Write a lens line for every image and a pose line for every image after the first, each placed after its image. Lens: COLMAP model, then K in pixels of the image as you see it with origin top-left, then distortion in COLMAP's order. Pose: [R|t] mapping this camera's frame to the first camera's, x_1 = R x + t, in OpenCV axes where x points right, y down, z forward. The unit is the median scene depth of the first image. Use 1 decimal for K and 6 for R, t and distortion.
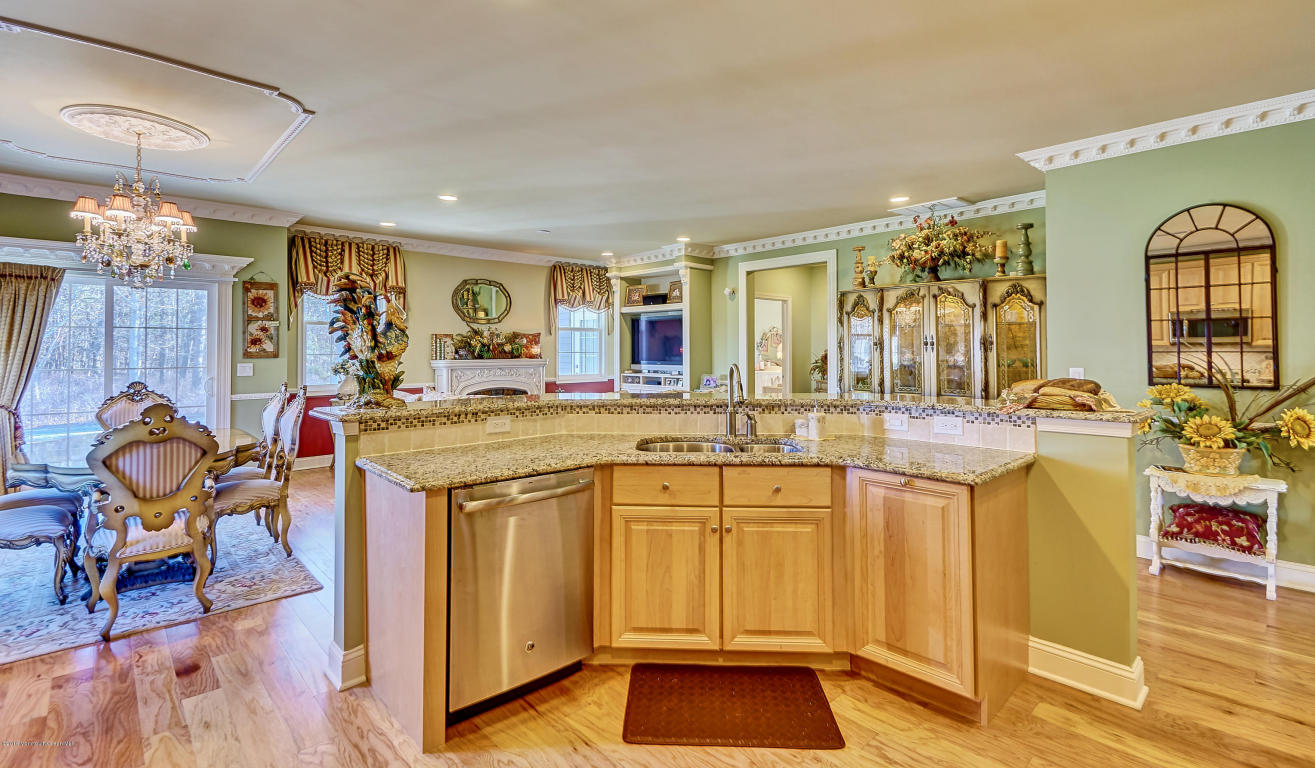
lens RADIAL K [[586.7, 0, 646.0], [0, 586.7, 335.8], [0, 0, 1]] dist [0.016617, -0.011080]
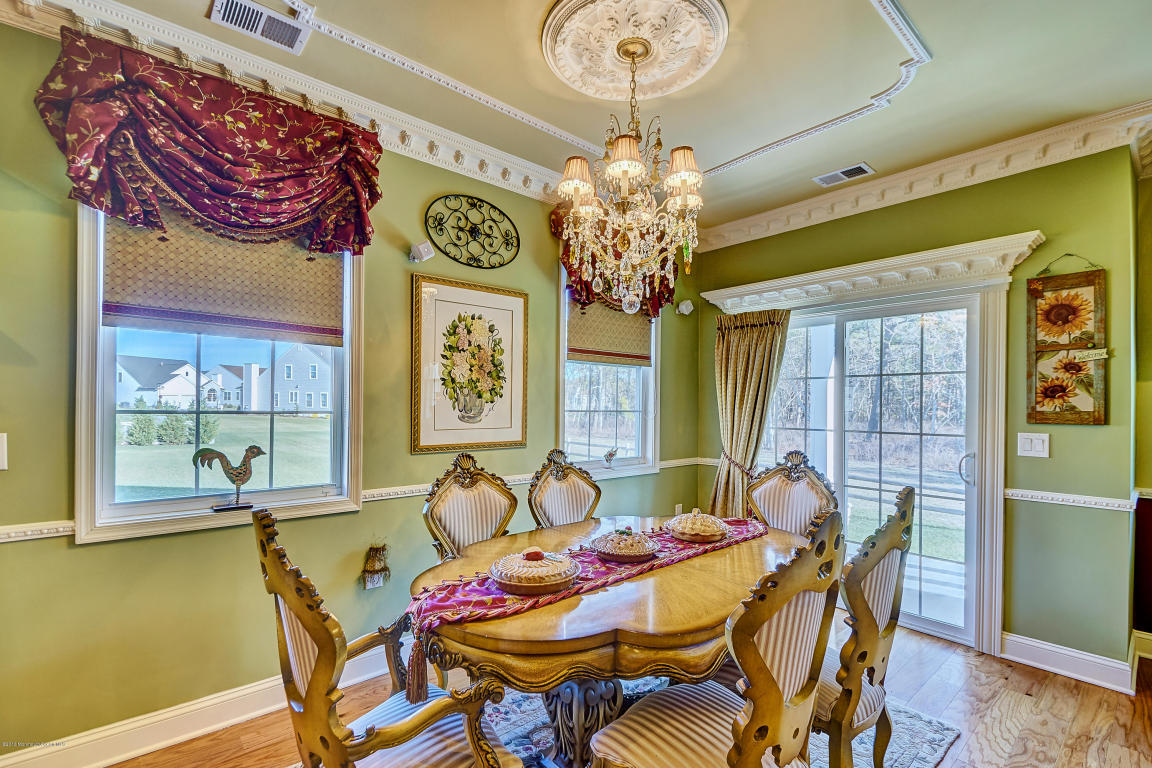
lens RADIAL K [[510.8, 0, 571.4], [0, 510.8, 407.0], [0, 0, 1]] dist [0.018630, -0.011908]
pose [[-0.035424, 0.005875, -0.999355, -0.143818], [0.012131, 0.999912, 0.005448, 0.011169], [0.999299, -0.011931, -0.035492, 0.431228]]
